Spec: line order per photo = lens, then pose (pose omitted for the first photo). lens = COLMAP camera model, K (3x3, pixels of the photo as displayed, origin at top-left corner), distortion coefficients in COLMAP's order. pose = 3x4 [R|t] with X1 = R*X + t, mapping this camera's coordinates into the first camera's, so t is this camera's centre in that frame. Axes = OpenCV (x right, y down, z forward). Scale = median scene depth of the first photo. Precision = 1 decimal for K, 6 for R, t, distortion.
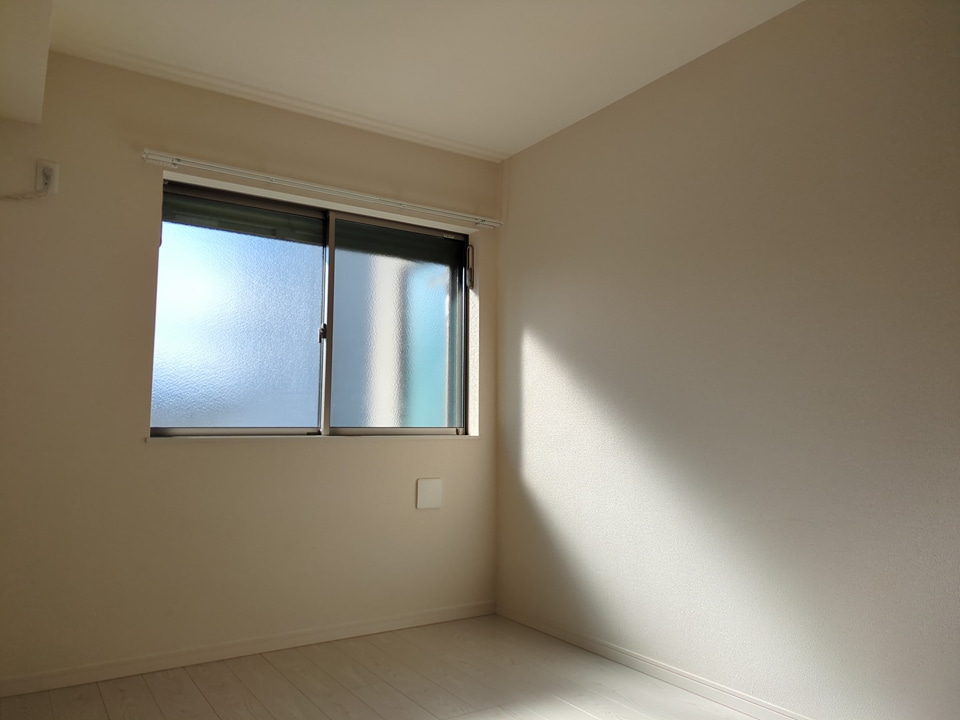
lens RADIAL K [[714.2, 0, 481.4], [0, 714.2, 354.4], [0, 0, 1]] dist [0.044929, -0.037986]
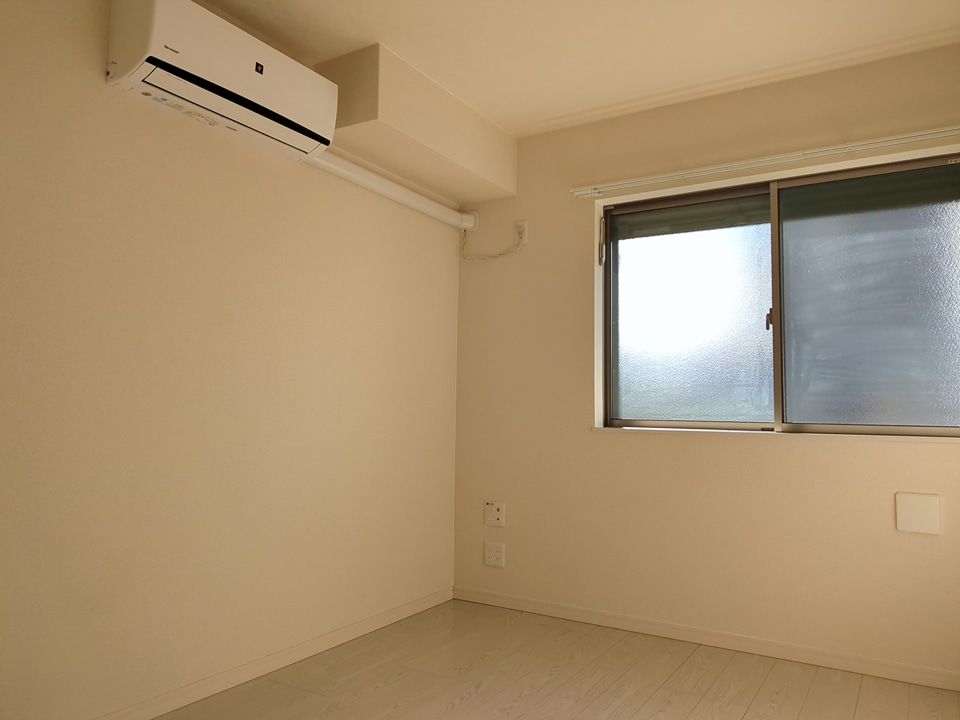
lens RADIAL K [[714.2, 0, 478.7], [0, 714.2, 362.6], [0, 0, 1]] dist [0.044929, -0.037986]
pose [[0.421154, -0.066450, -0.904552, 0.477922], [0.073059, 0.996557, -0.039193, 0.037037], [0.904042, -0.049579, 0.424558, 0.296132]]
